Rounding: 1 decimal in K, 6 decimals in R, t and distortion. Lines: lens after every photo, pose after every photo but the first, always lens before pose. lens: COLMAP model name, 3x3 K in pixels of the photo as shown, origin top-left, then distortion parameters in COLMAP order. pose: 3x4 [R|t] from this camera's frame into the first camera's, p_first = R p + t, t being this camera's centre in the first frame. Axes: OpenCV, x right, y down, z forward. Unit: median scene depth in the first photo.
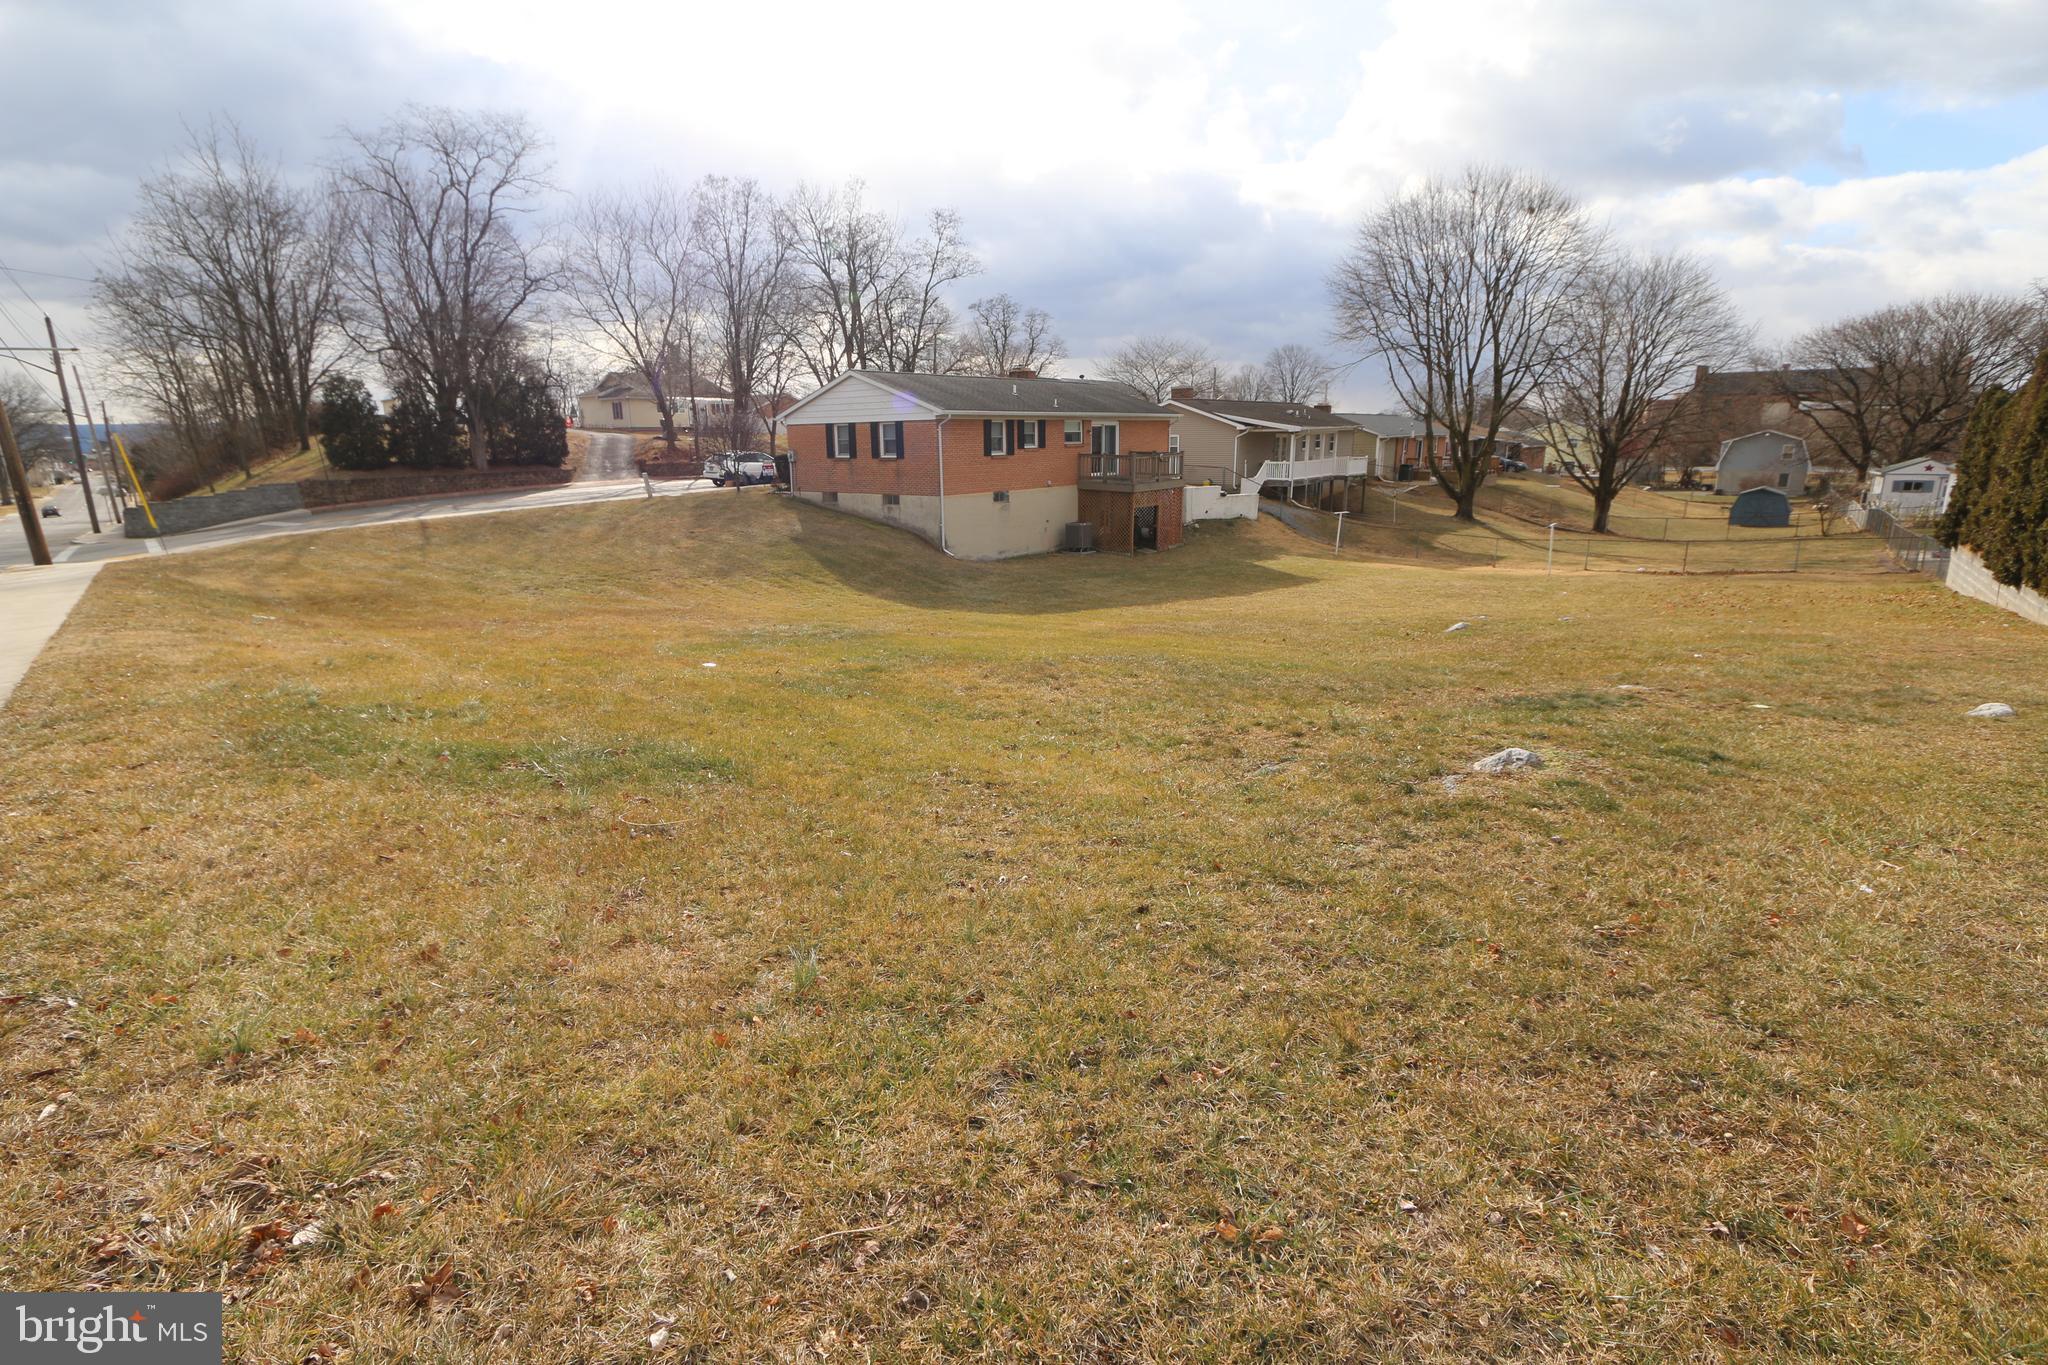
lens RADIAL K [[938.5, 0, 1022.7], [0, 938.5, 683.9], [0, 0, 1]] dist [-0.018723, 0.001533]
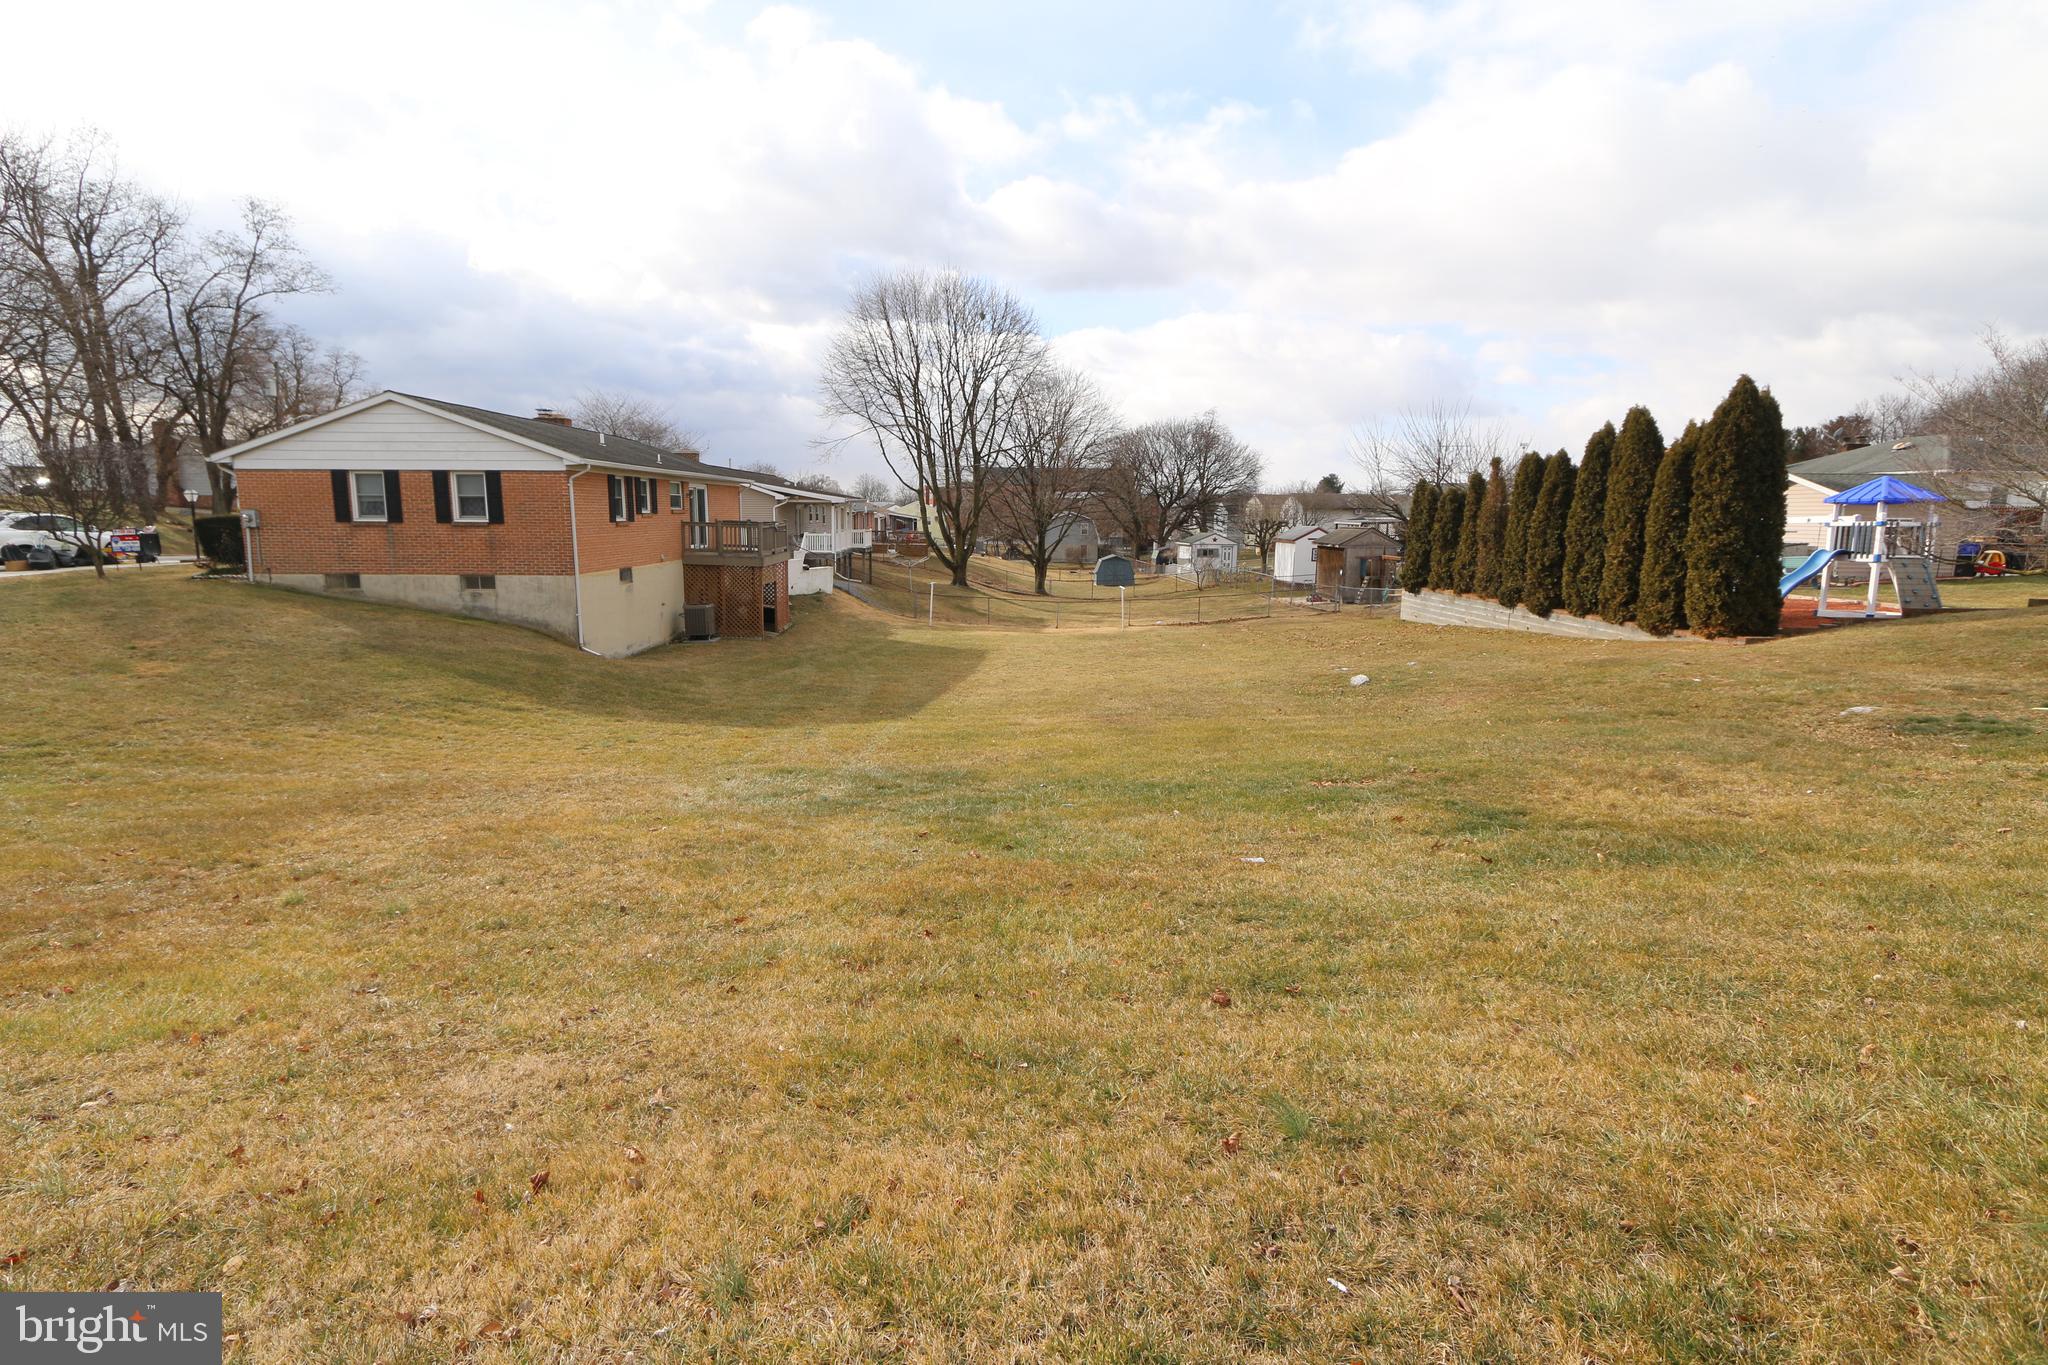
lens RADIAL K [[938.5, 0, 1024.0], [0, 938.5, 680.5], [0, 0, 1]] dist [-0.018723, 0.001533]
pose [[0.767300, -0.092067, 0.634645, -0.262950], [0.144481, 0.989015, -0.031207, -0.043065], [-0.624800, 0.115639, 0.772174, 0.215633]]
